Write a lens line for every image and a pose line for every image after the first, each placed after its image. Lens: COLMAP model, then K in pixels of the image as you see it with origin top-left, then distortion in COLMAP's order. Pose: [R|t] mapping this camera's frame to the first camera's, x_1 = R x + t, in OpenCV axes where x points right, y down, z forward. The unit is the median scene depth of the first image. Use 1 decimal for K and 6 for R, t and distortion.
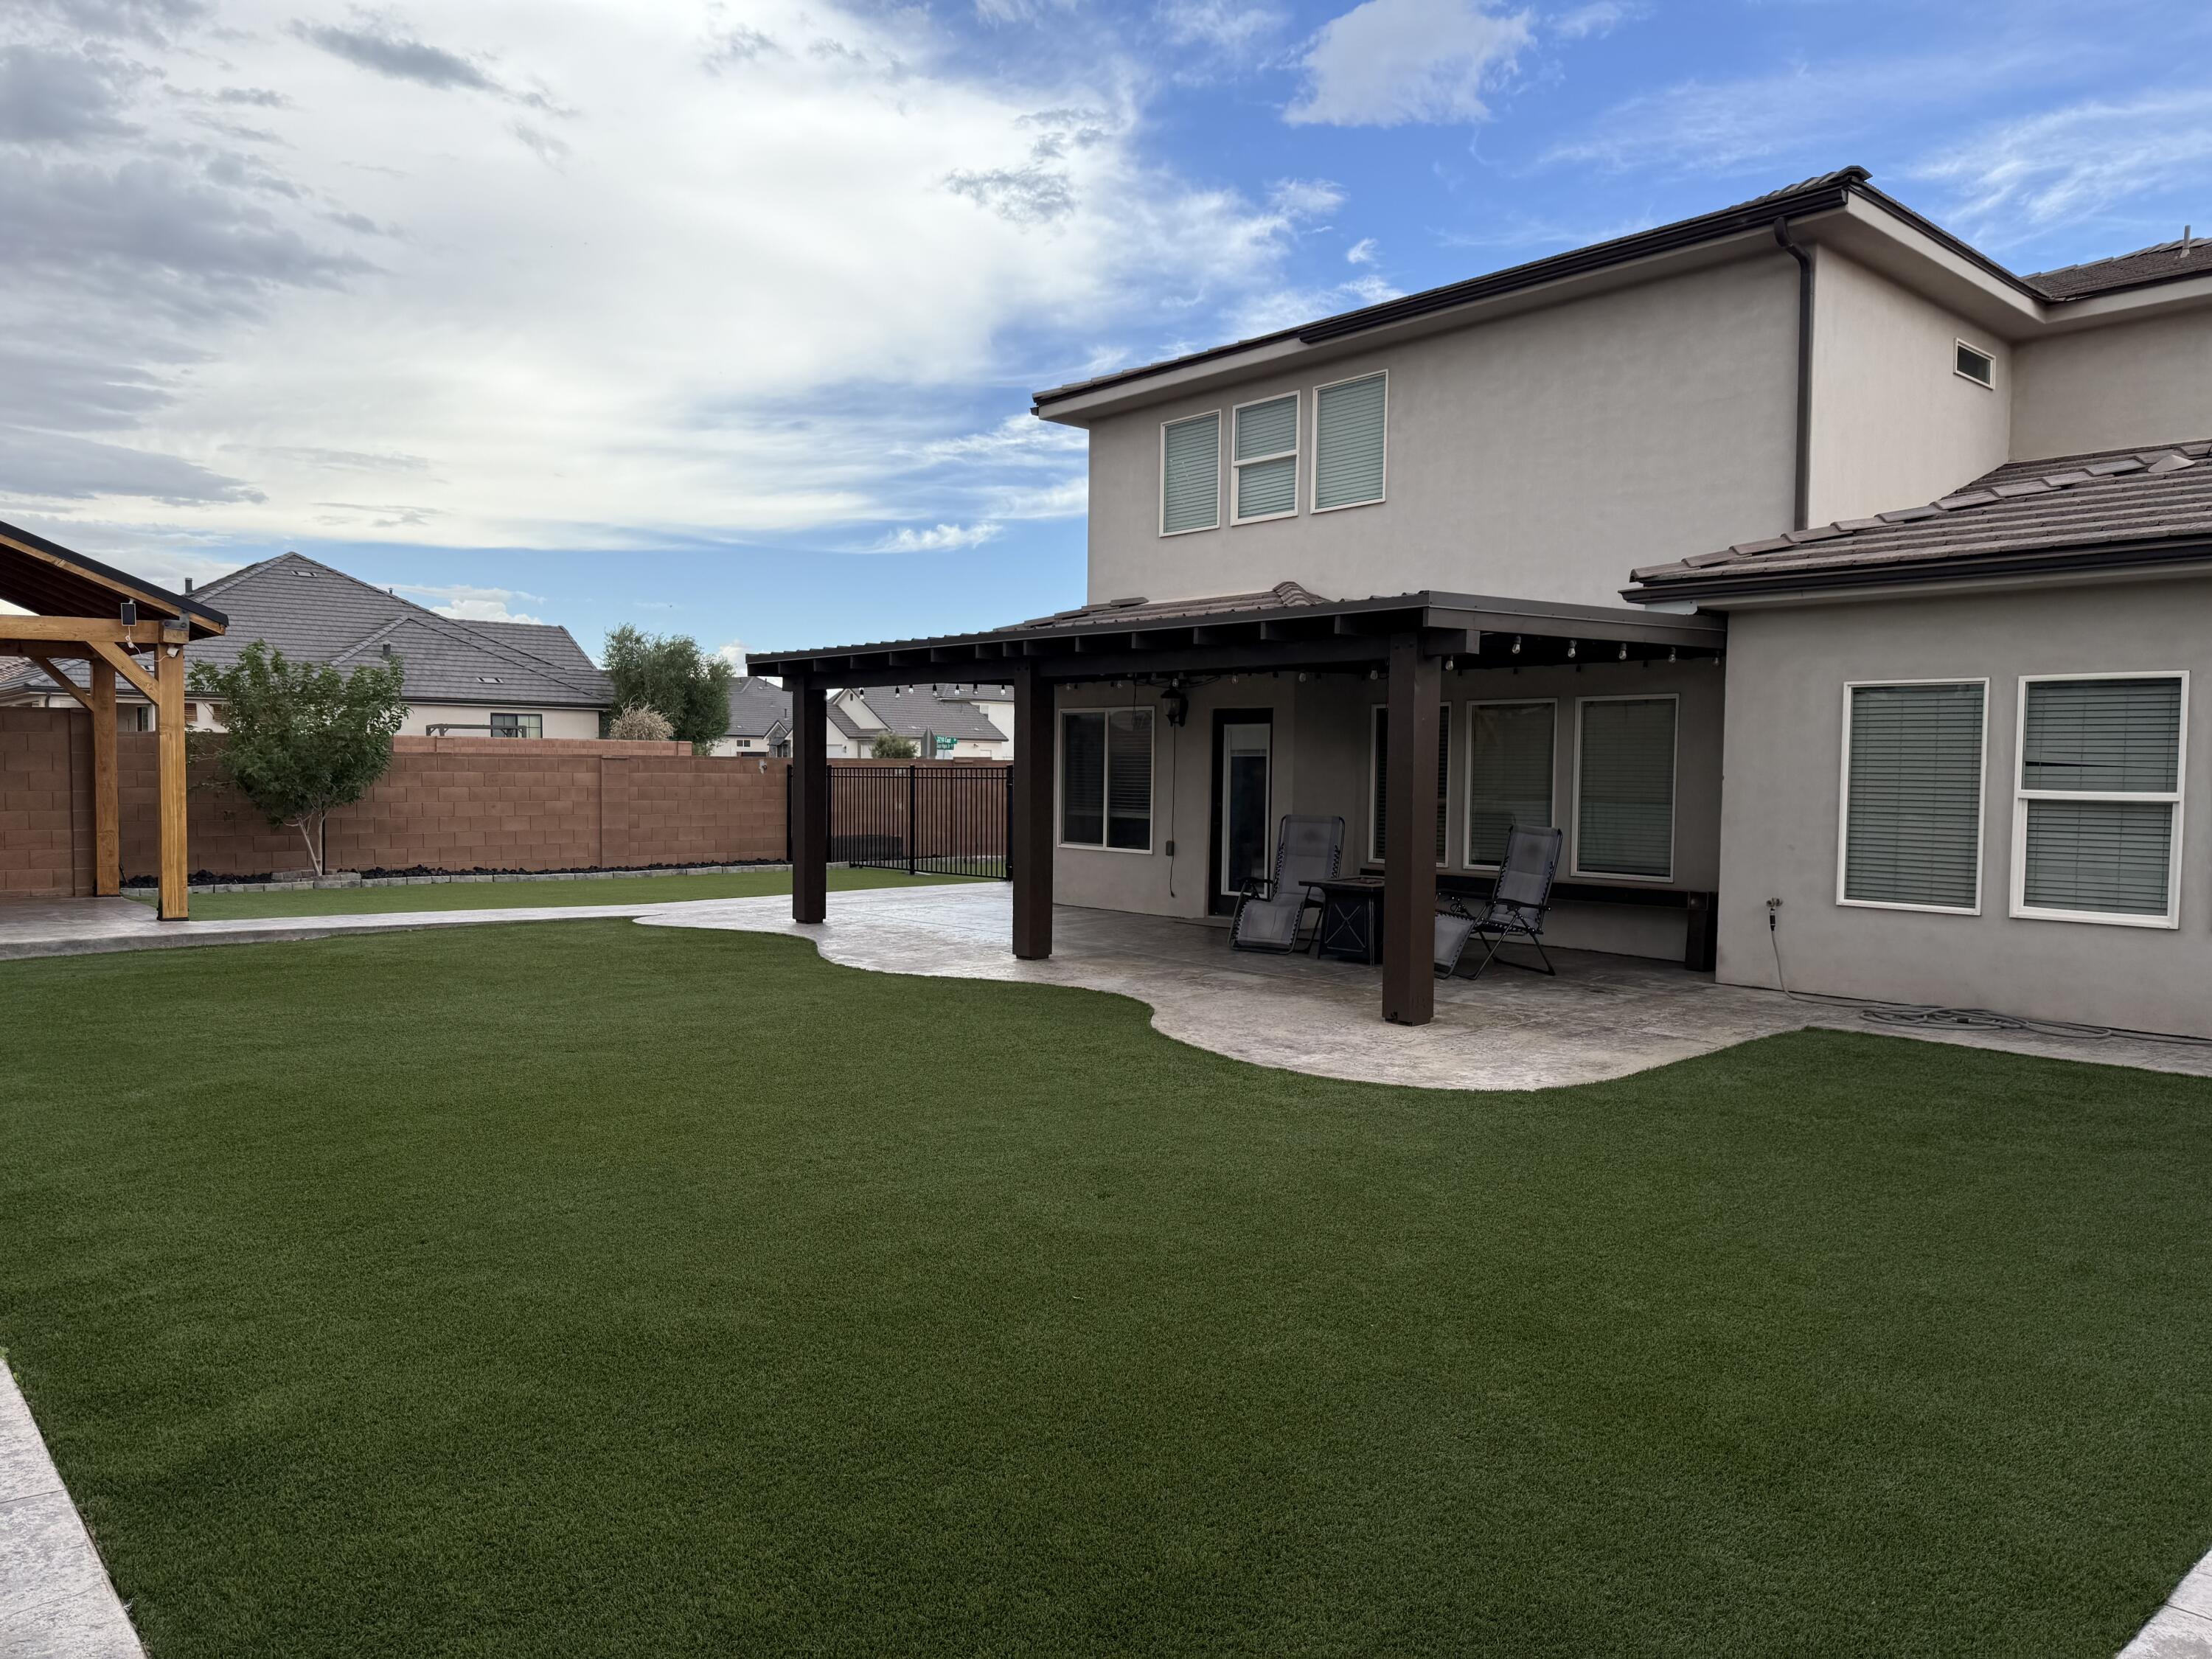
lens RADIAL K [[1545.7, 0, 1086.9], [0, 1545.7, 834.4], [0, 0, 1]] dist [0.023817, -0.037619]
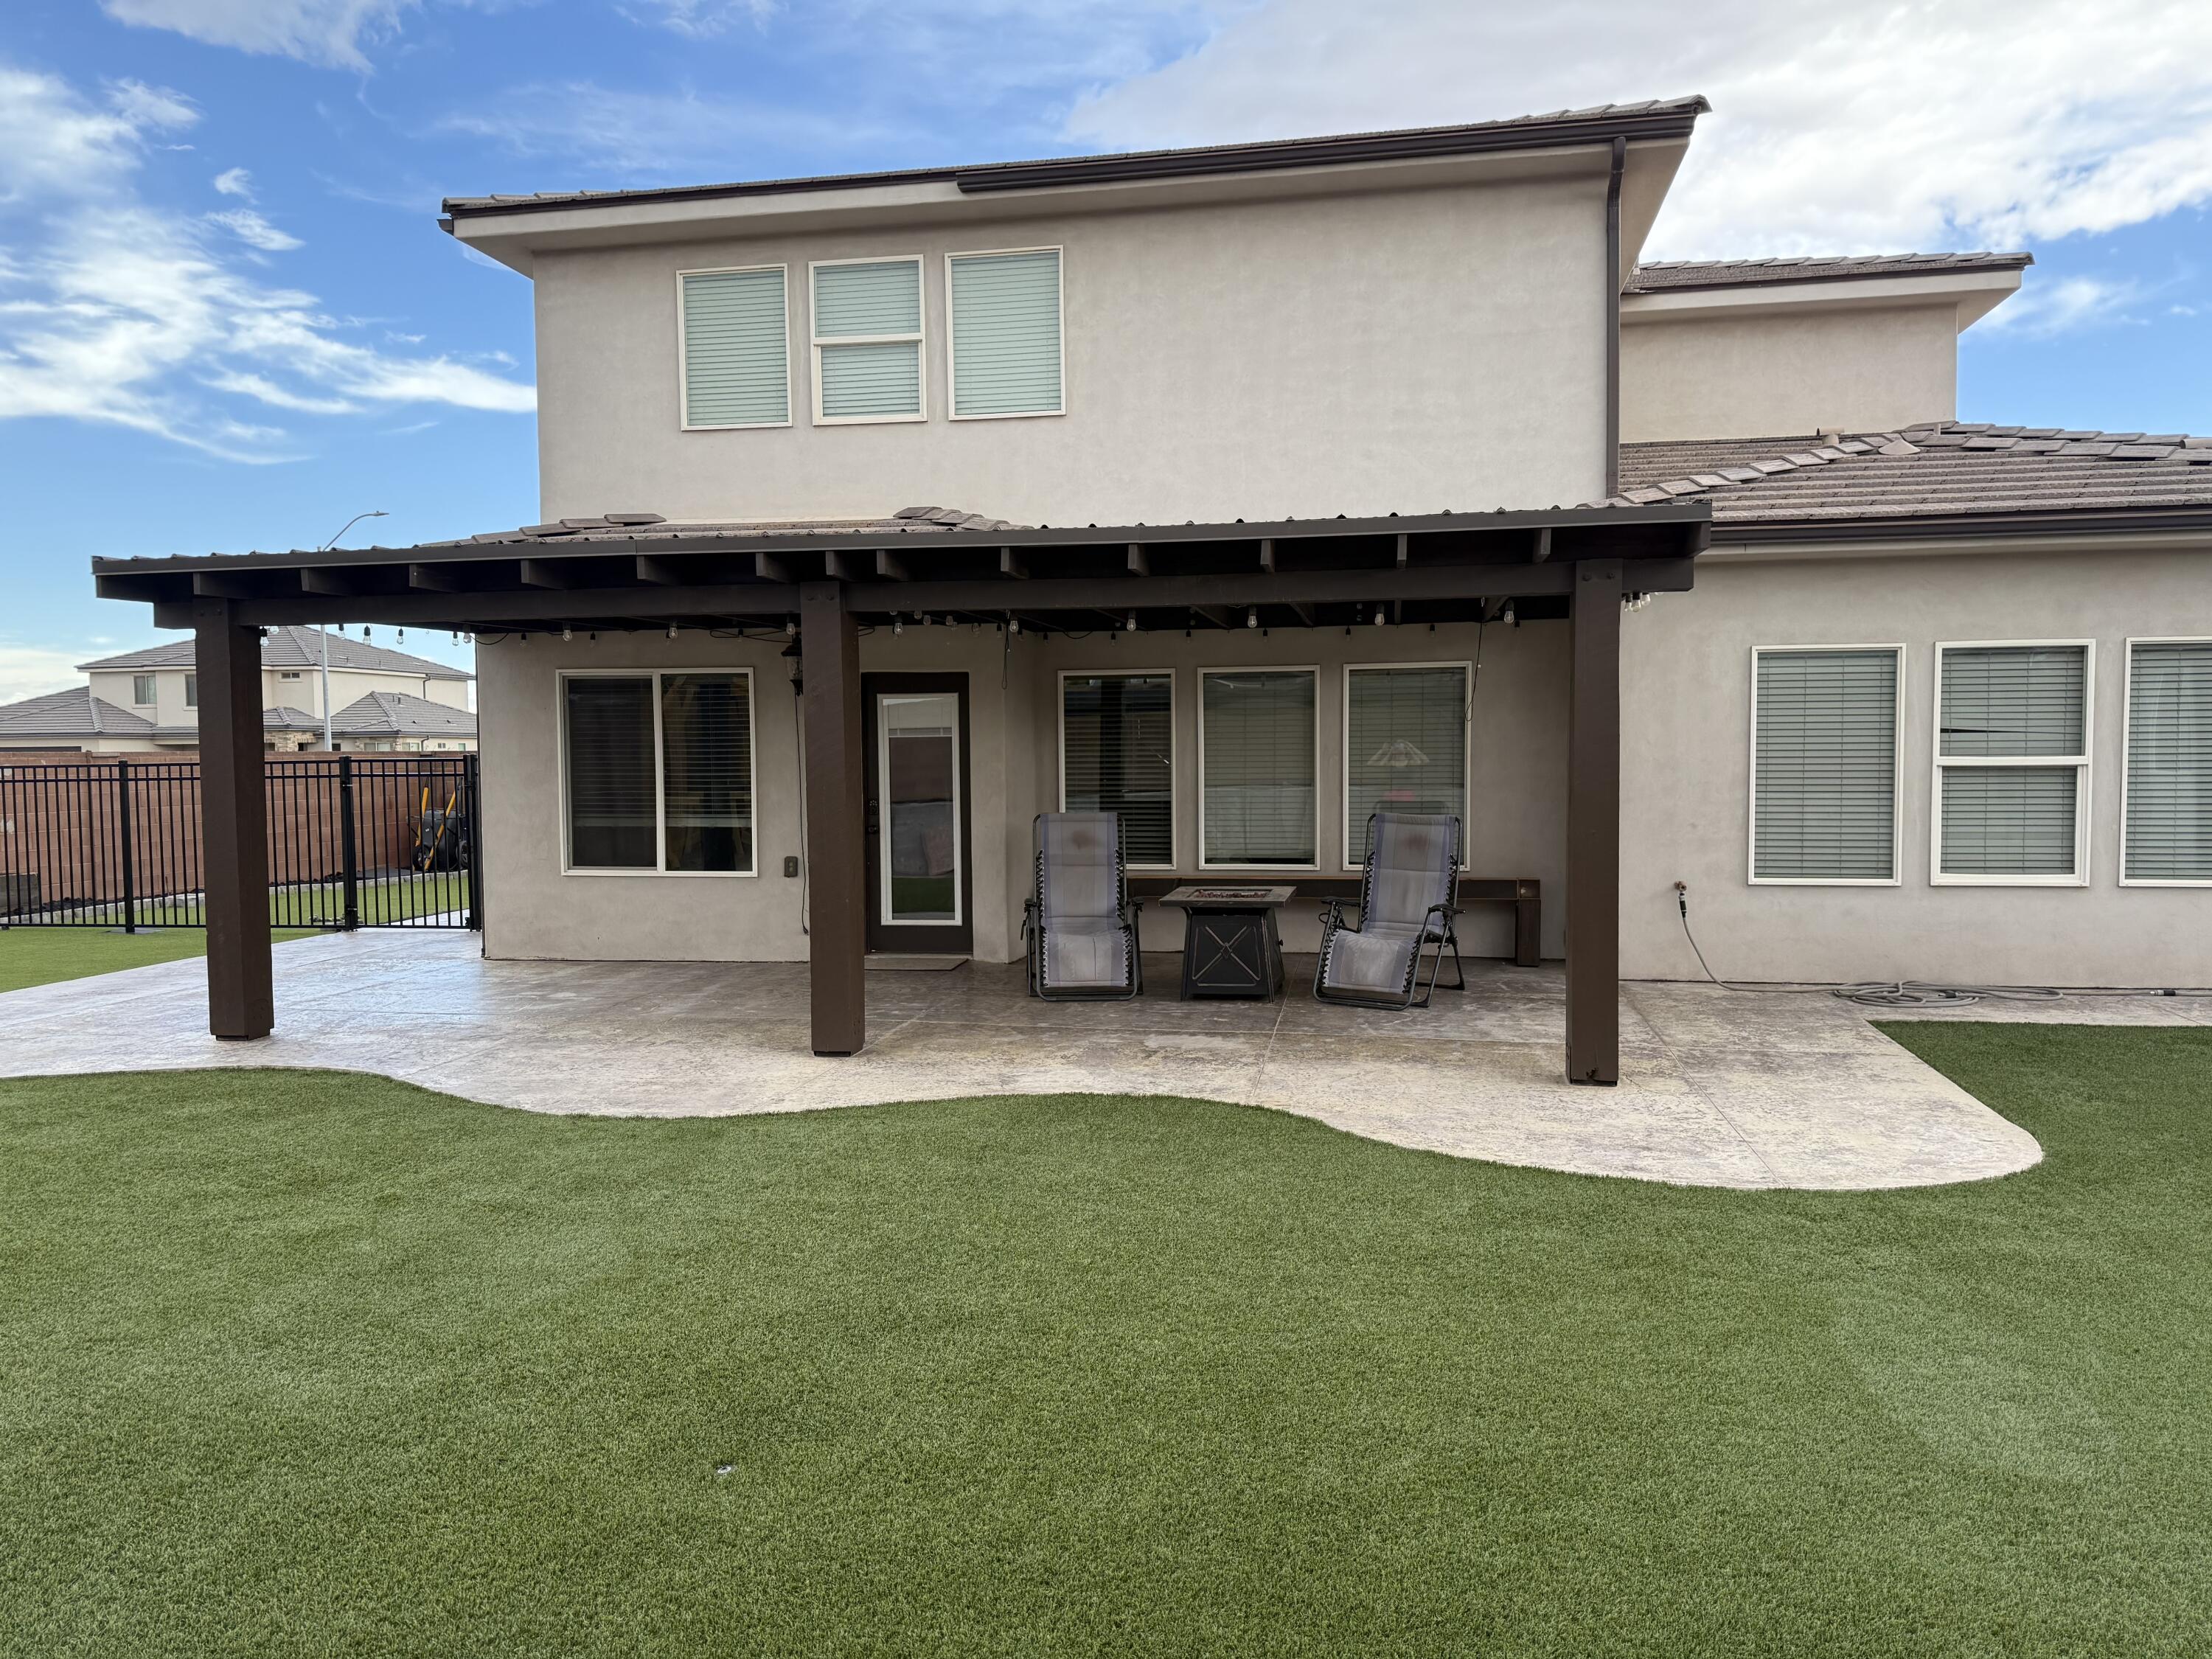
lens RADIAL K [[1545.7, 0, 1102.8], [0, 1545.7, 827.1], [0, 0, 1]] dist [0.023817, -0.037619]
pose [[0.783446, -0.045026, 0.619827, -0.328528], [0.043619, 0.998896, 0.017430, -0.018406], [-0.619928, 0.013381, 0.784545, 0.415808]]
